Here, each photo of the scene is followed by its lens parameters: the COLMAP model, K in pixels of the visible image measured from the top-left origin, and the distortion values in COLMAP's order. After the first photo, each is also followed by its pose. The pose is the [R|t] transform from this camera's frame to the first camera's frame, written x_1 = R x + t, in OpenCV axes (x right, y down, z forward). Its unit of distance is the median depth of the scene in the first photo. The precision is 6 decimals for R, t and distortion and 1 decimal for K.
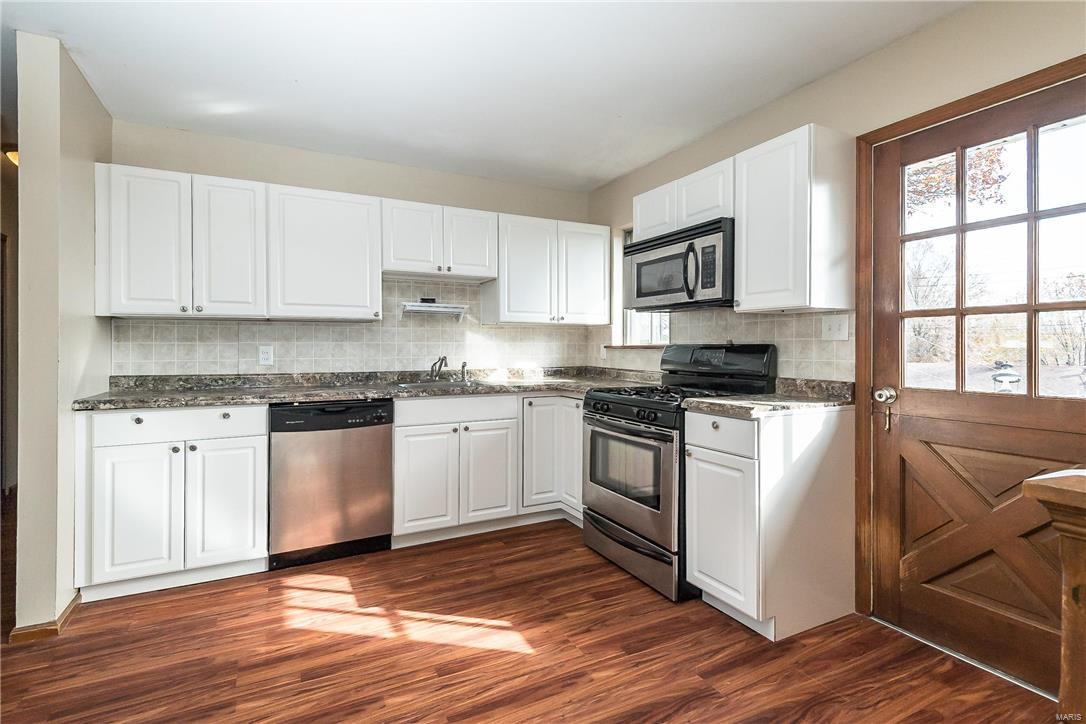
lens RADIAL K [[522.7, 0, 492.4], [0, 522.7, 349.0], [0, 0, 1]] dist [0.017393, -0.004445]
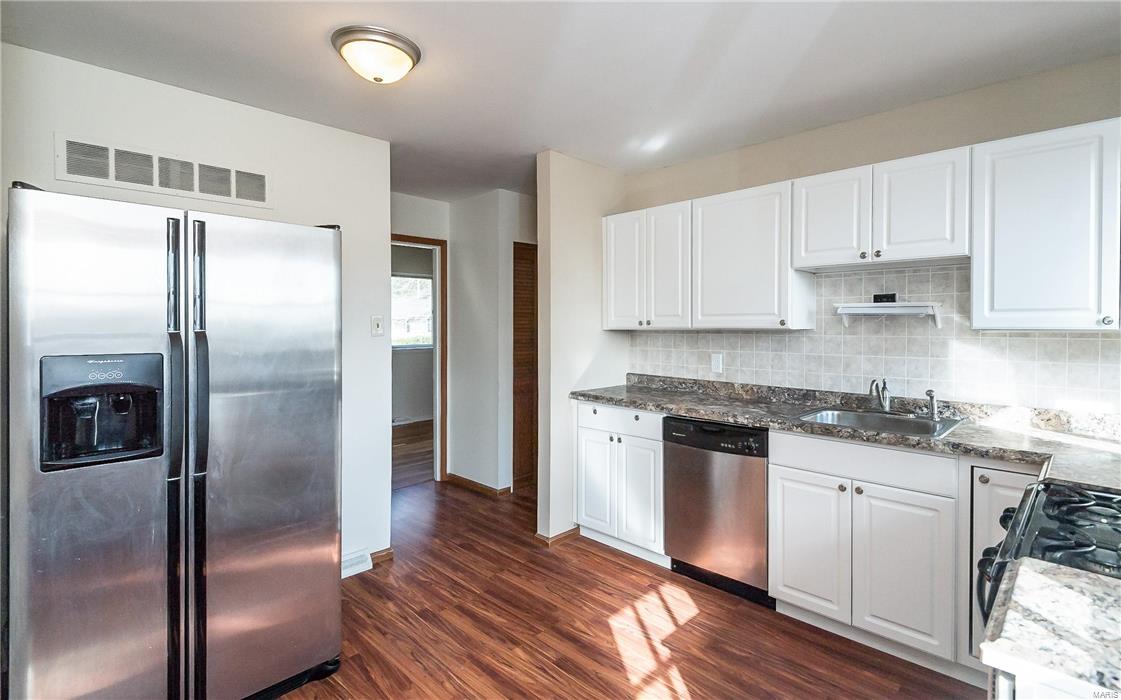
lens RADIAL K [[525.1, 0, 541.9], [0, 525.1, 336.7], [0, 0, 1]] dist [0.027149, -0.000886]
pose [[0.356679, 0.007467, -0.934197, 0.473151], [0.011746, 0.999853, 0.012476, -0.065939], [0.934153, -0.015423, 0.356539, 0.380171]]
